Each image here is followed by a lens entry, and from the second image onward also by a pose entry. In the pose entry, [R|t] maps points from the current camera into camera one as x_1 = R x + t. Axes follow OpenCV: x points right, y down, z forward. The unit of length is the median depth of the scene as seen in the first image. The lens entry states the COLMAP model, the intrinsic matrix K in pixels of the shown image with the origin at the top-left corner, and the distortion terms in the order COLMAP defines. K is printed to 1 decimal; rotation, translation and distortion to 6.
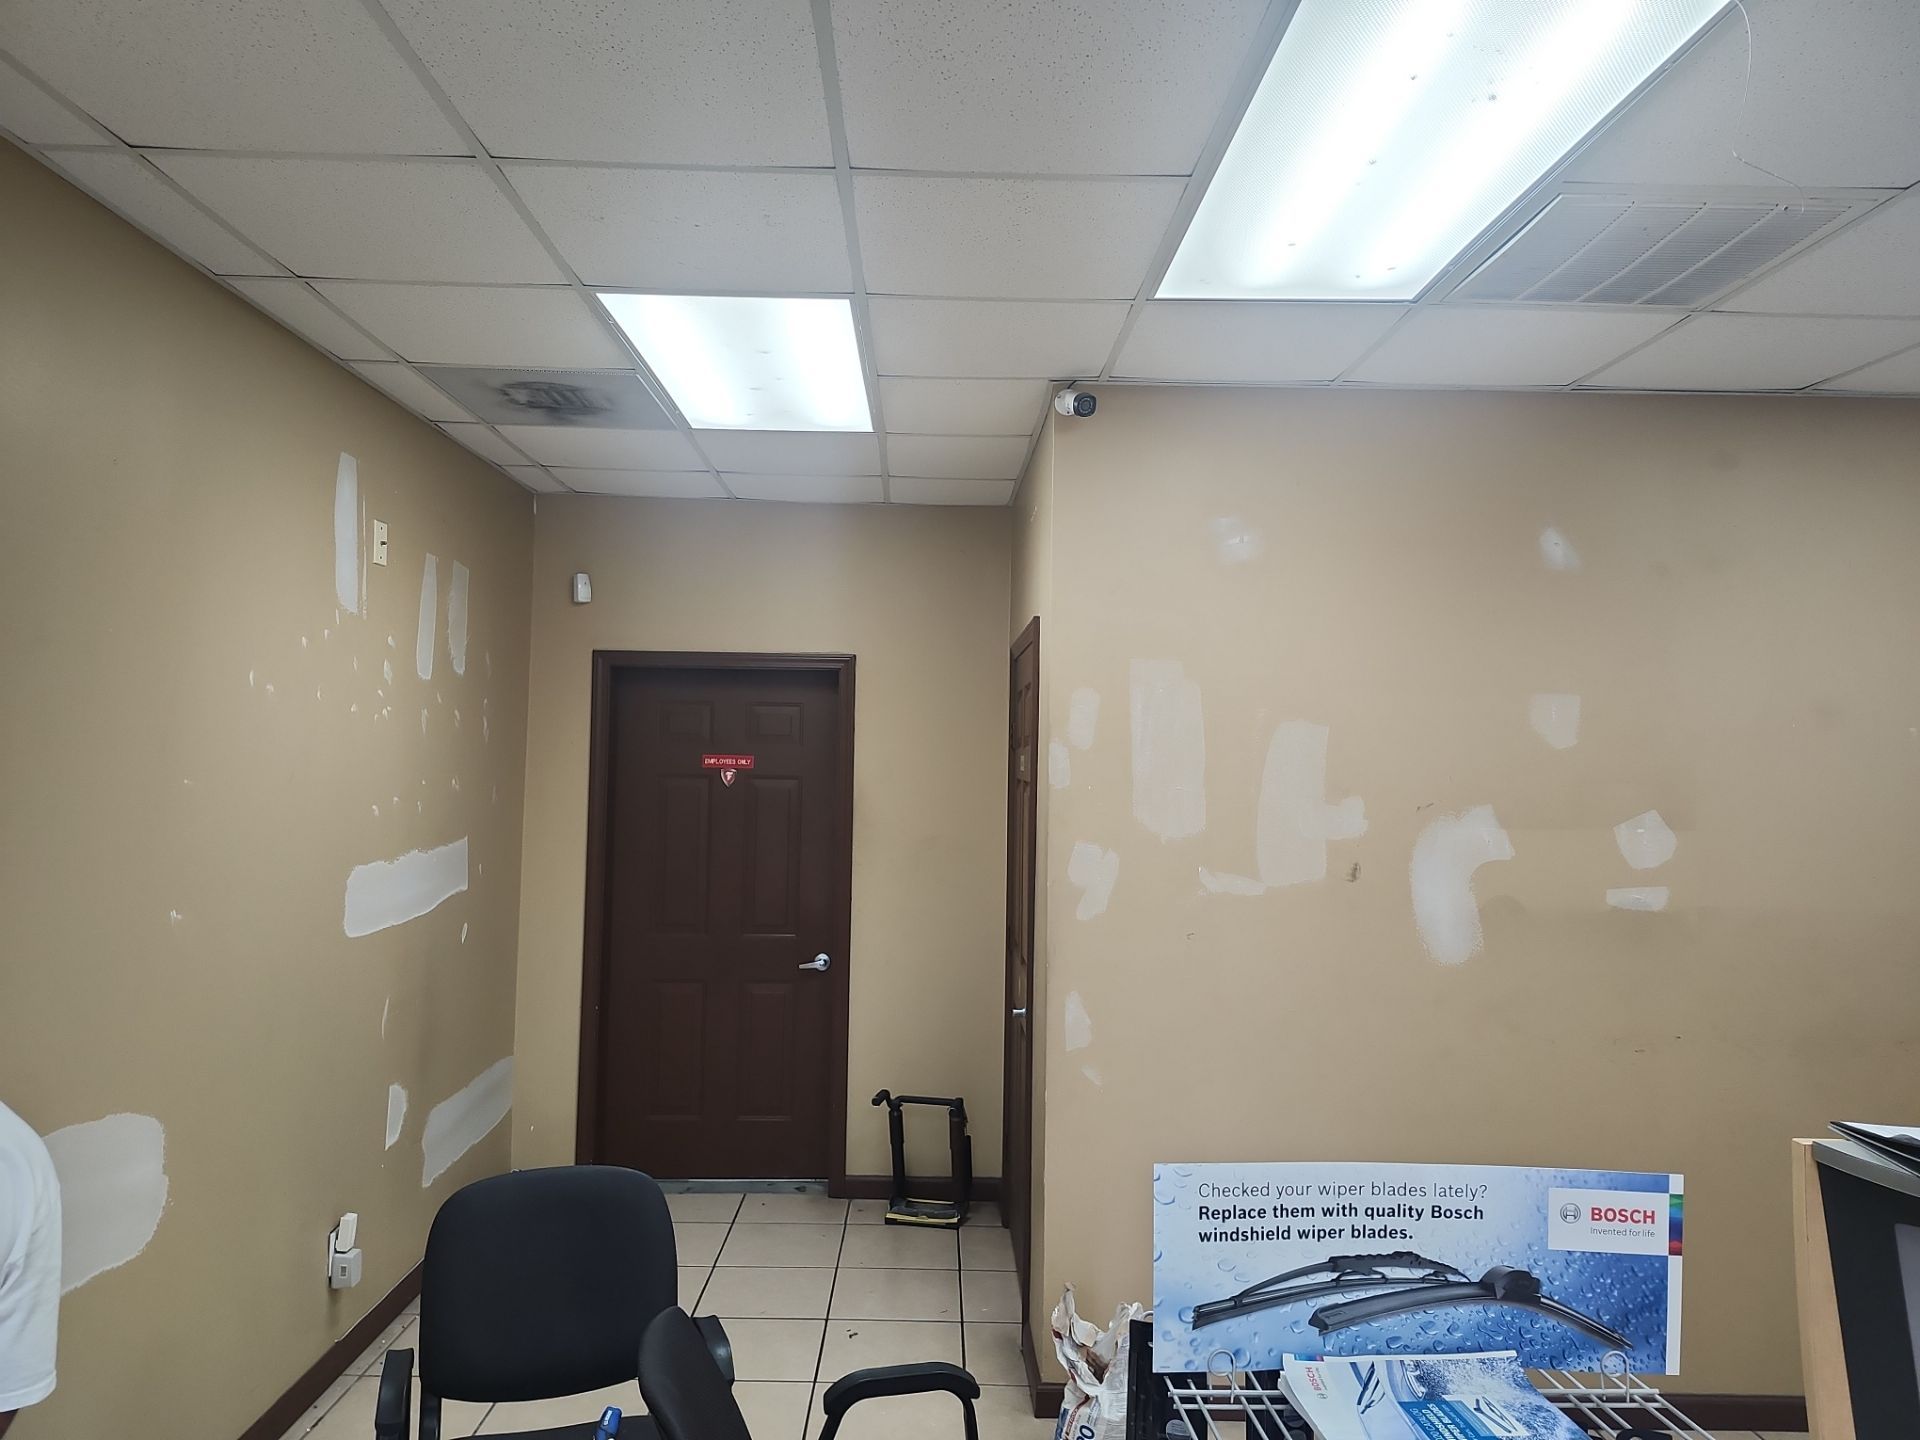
lens RADIAL K [[1311.0, 0, 935.1], [0, 1311.0, 653.0], [0, 0, 1]] dist [0.073834, -0.072200]
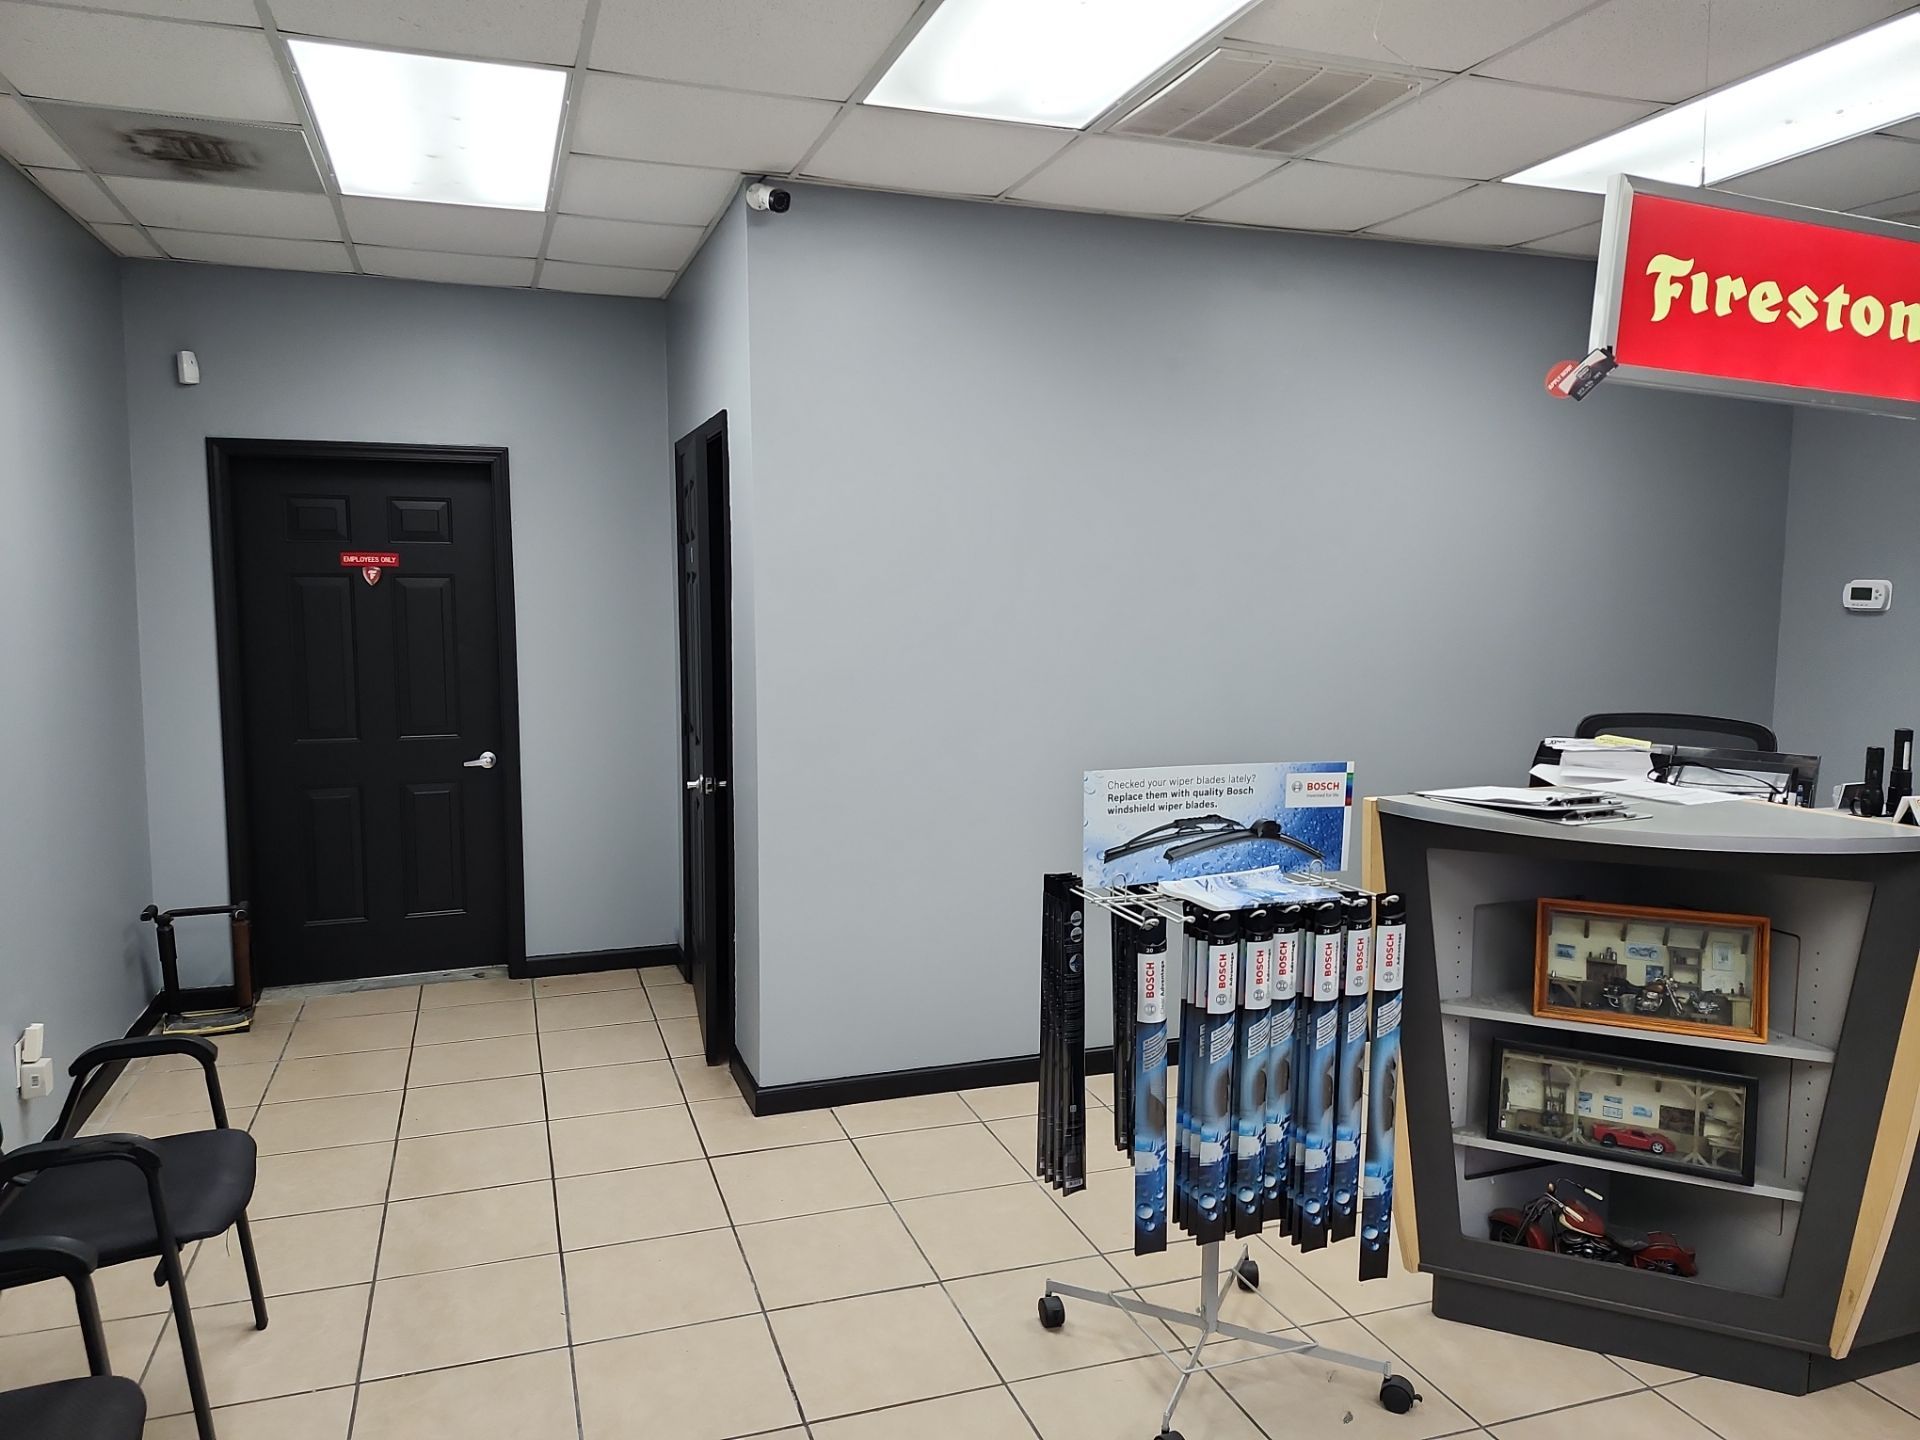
lens RADIAL K [[1311.0, 0, 966.6], [0, 1311.0, 723.4], [0, 0, 1]] dist [0.073834, -0.072200]
pose [[0.945874, -0.056725, 0.319538, -0.112036], [-0.009281, 0.979475, 0.201352, 0.001807], [-0.324401, -0.193419, 0.925934, -0.098841]]
